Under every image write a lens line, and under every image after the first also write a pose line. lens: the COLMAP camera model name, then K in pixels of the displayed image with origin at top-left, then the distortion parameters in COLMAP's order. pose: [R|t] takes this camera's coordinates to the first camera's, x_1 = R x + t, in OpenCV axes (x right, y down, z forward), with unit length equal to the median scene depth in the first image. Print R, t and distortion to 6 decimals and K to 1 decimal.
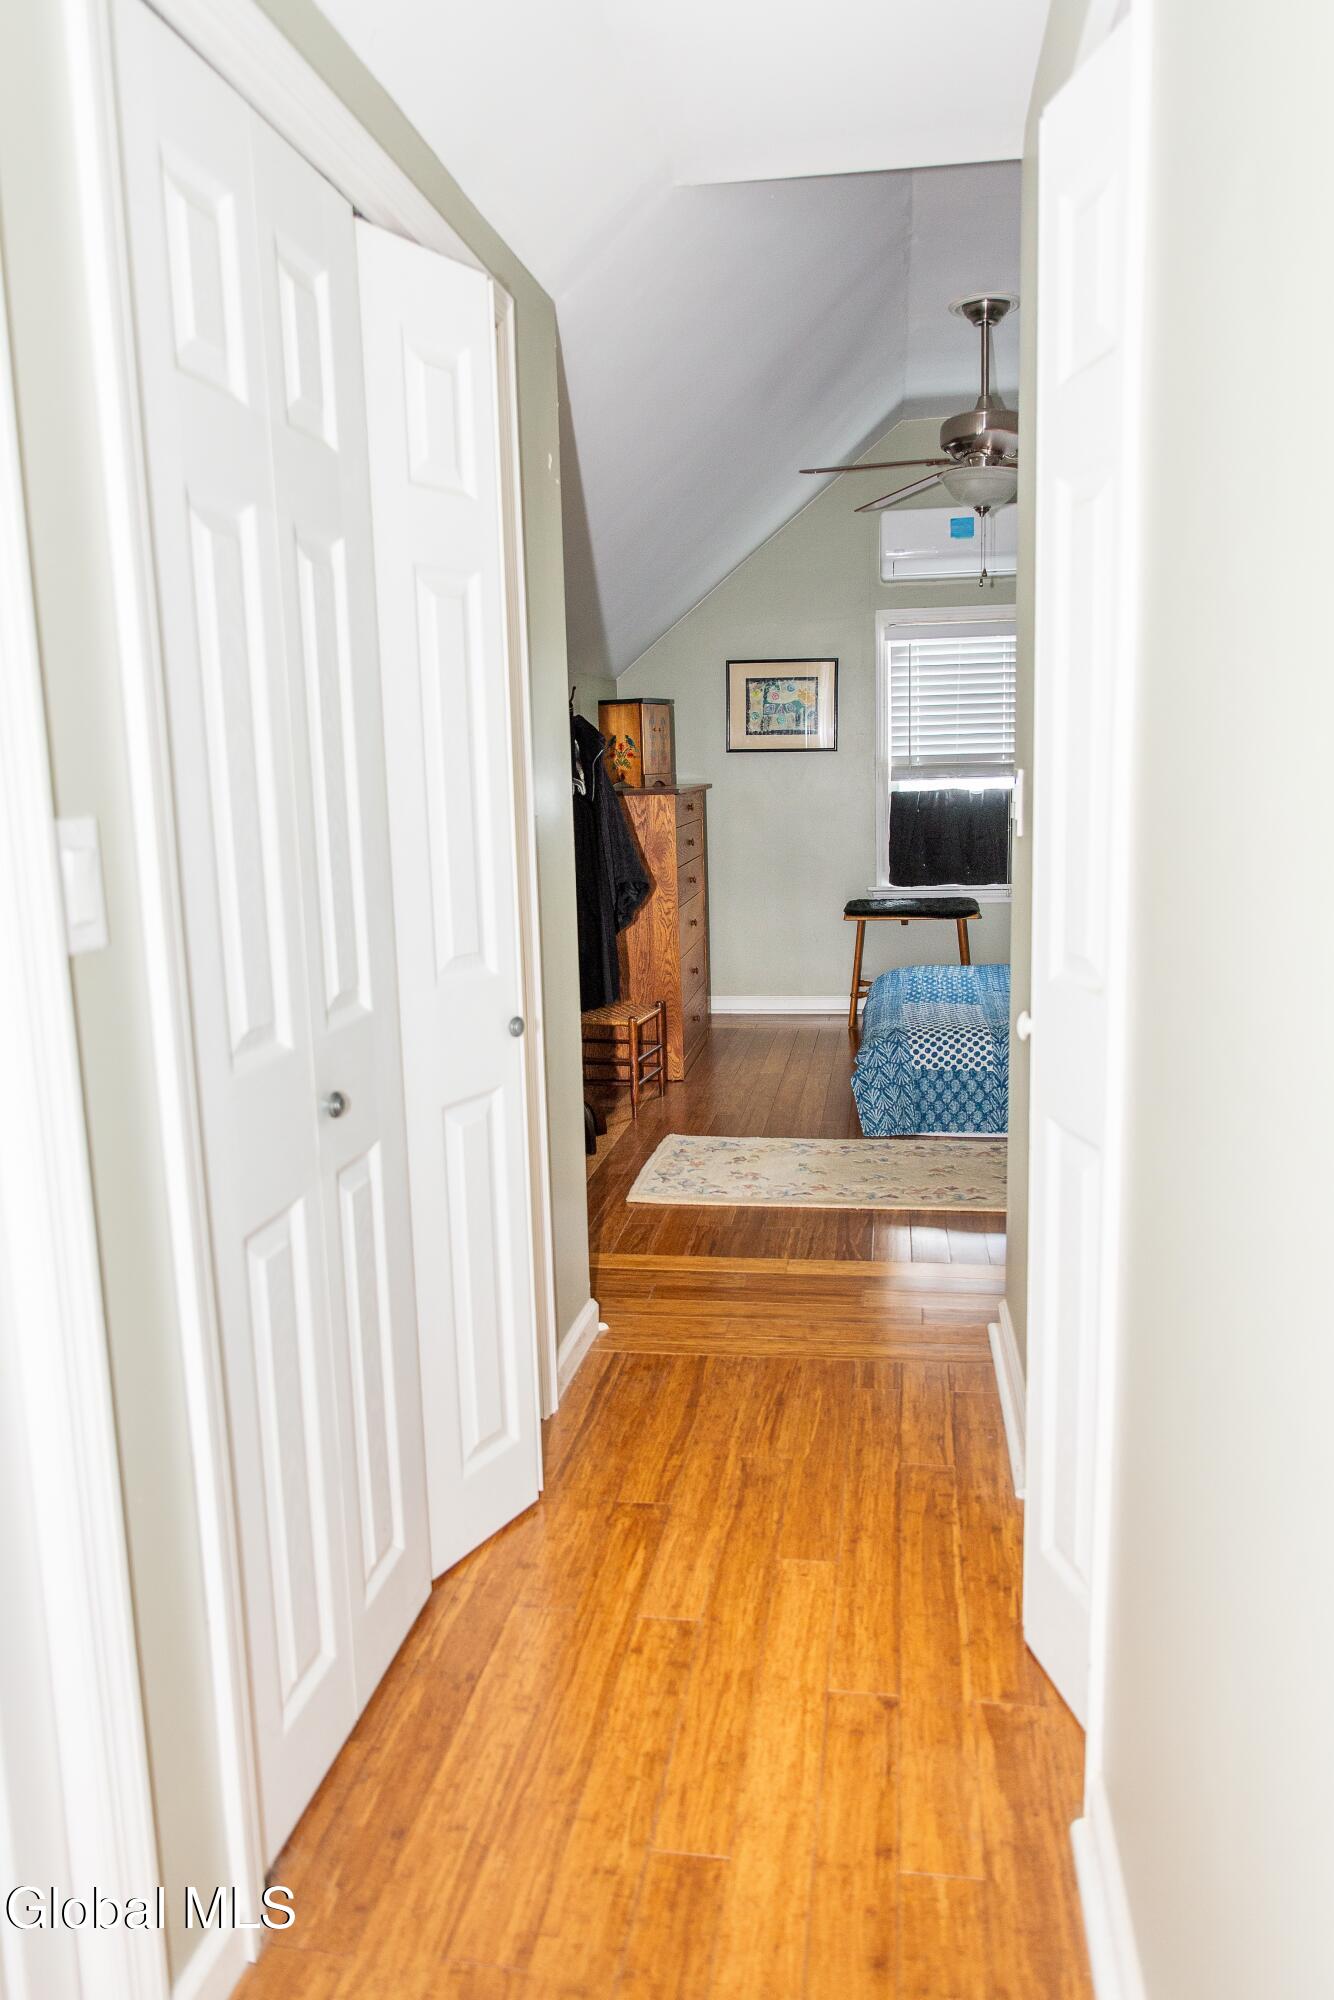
lens RADIAL K [[1316.2, 0, 670.8], [0, 1316.2, 1001.1], [0, 0, 1]] dist [-0.011217, 0.007739]
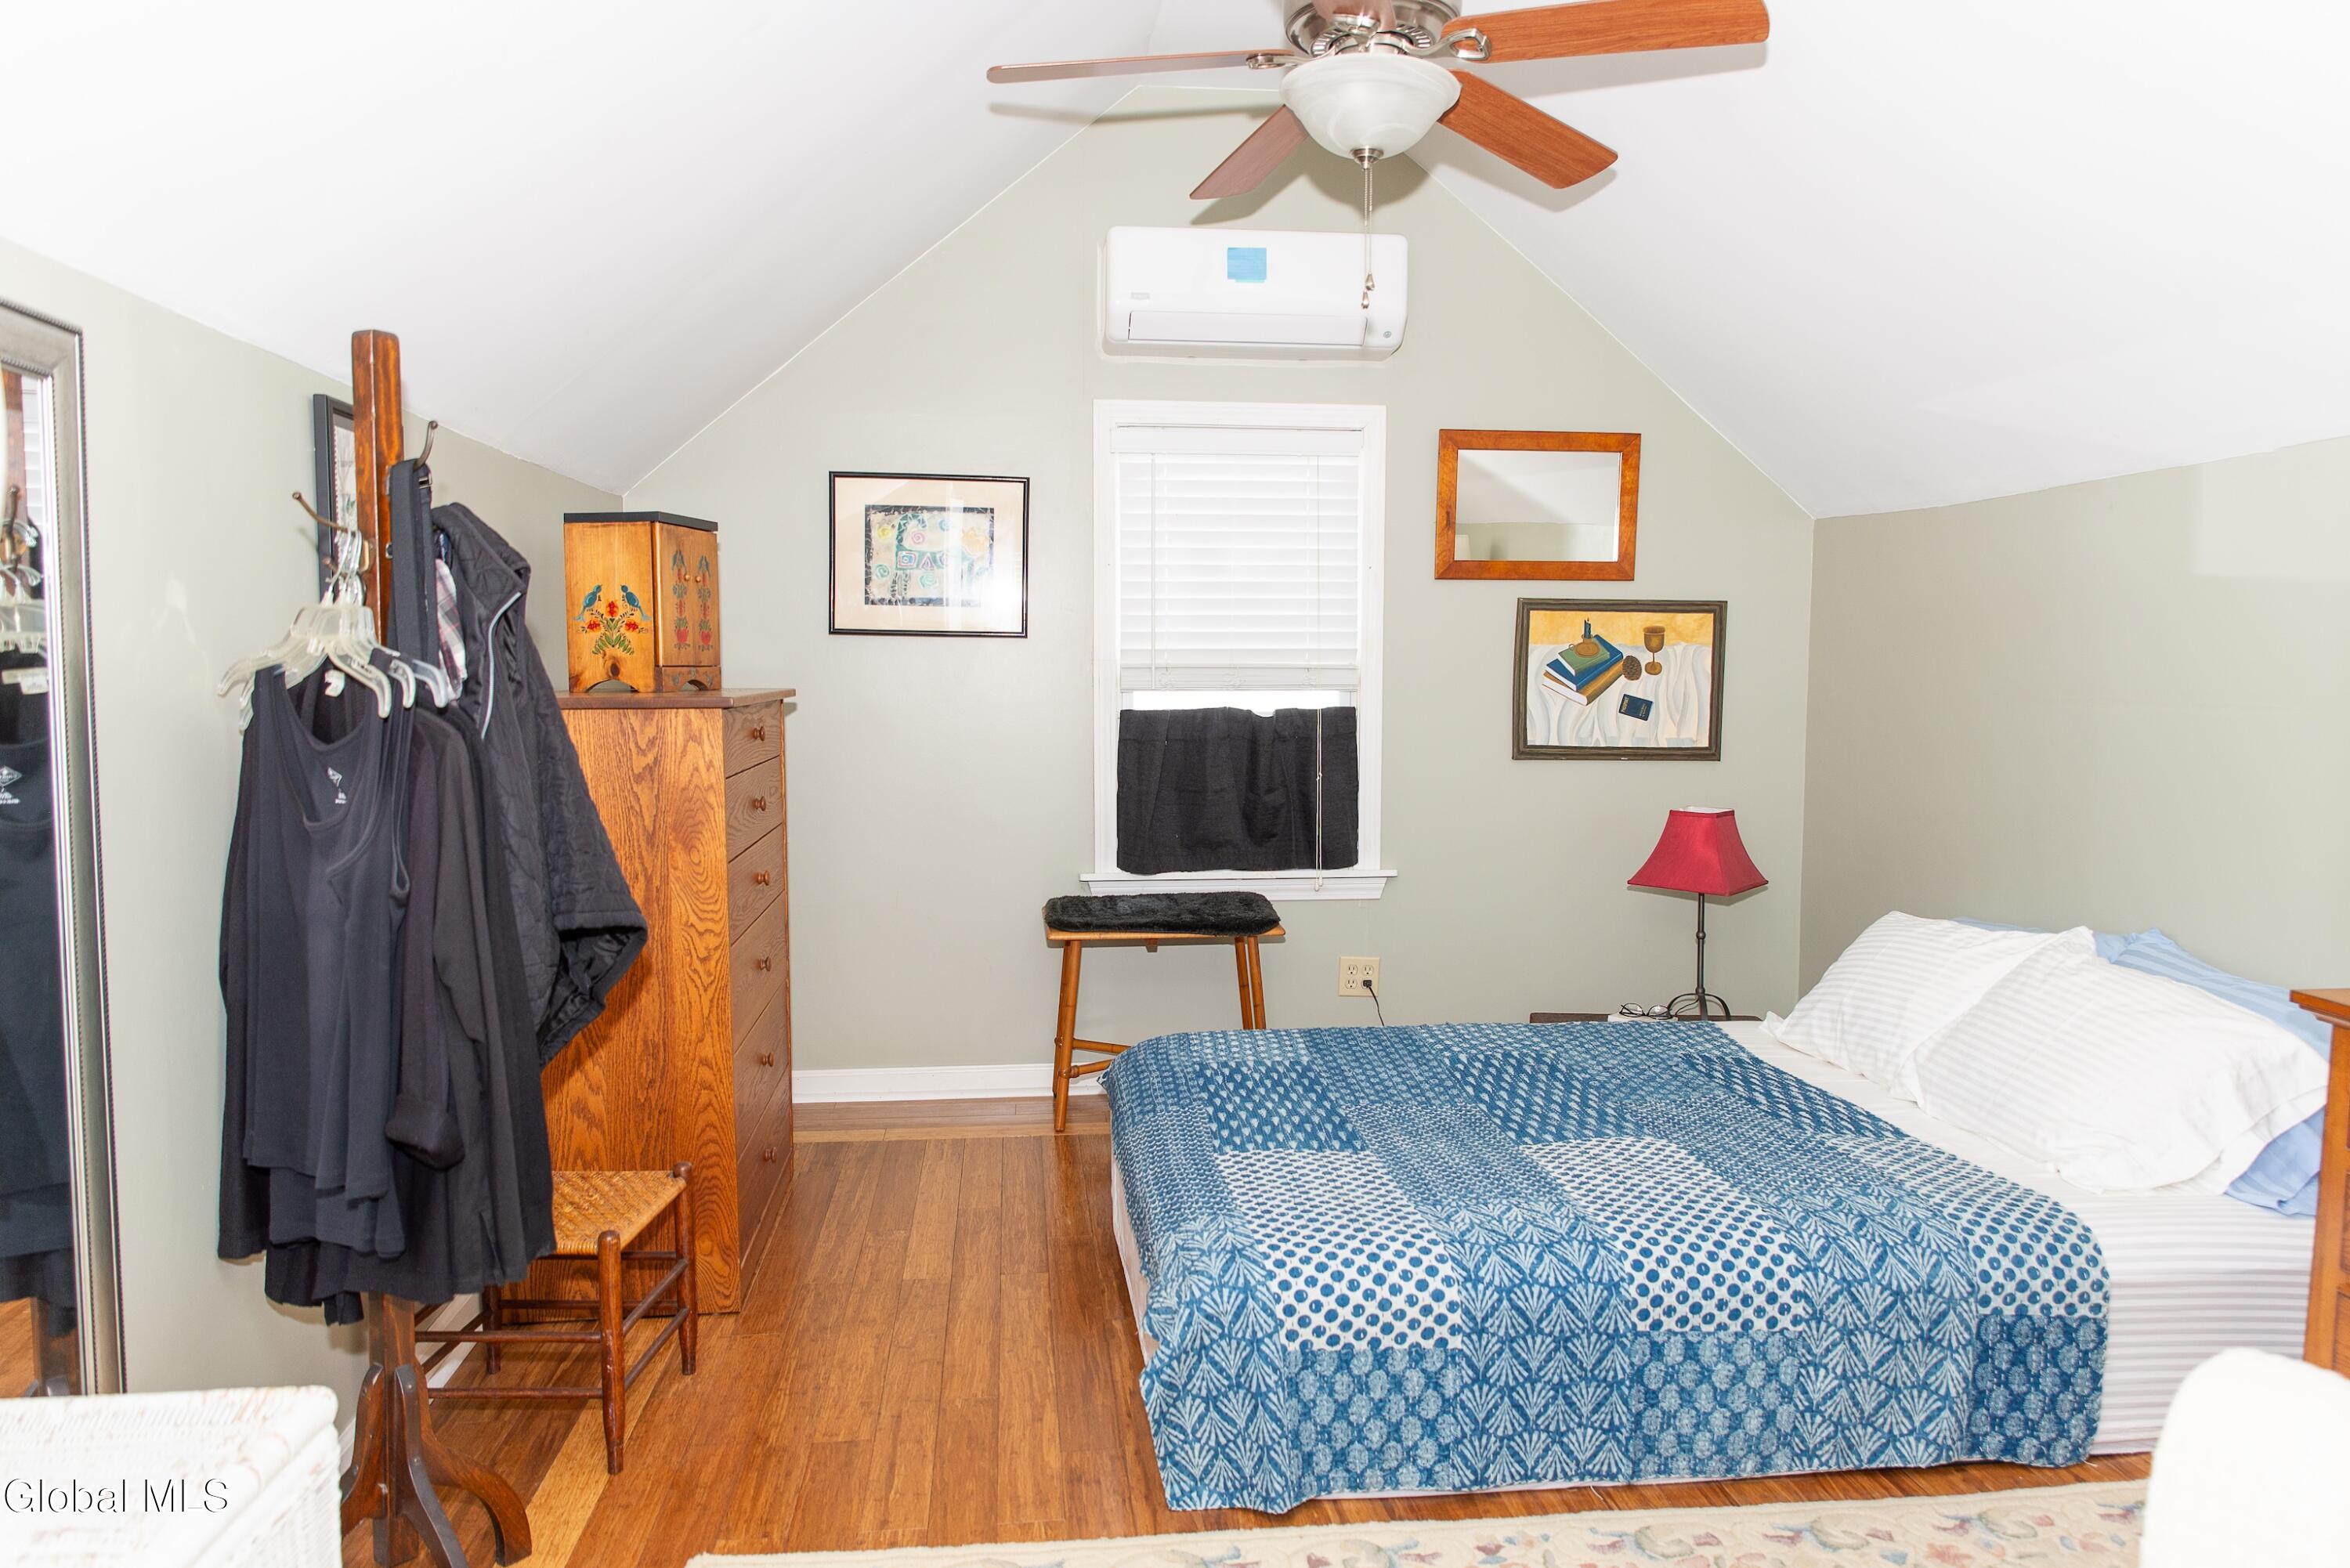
lens RADIAL K [[1546.4, 0, 1178.9], [0, 1546.4, 782.4], [0, 0, 1]] dist [-0.011217, 0.007739]
pose [[0.962715, 0.008399, 0.270389, 0.012758], [0.020829, 0.994249, -0.105044, -0.081112], [-0.269716, 0.106760, 0.957003, 0.503115]]
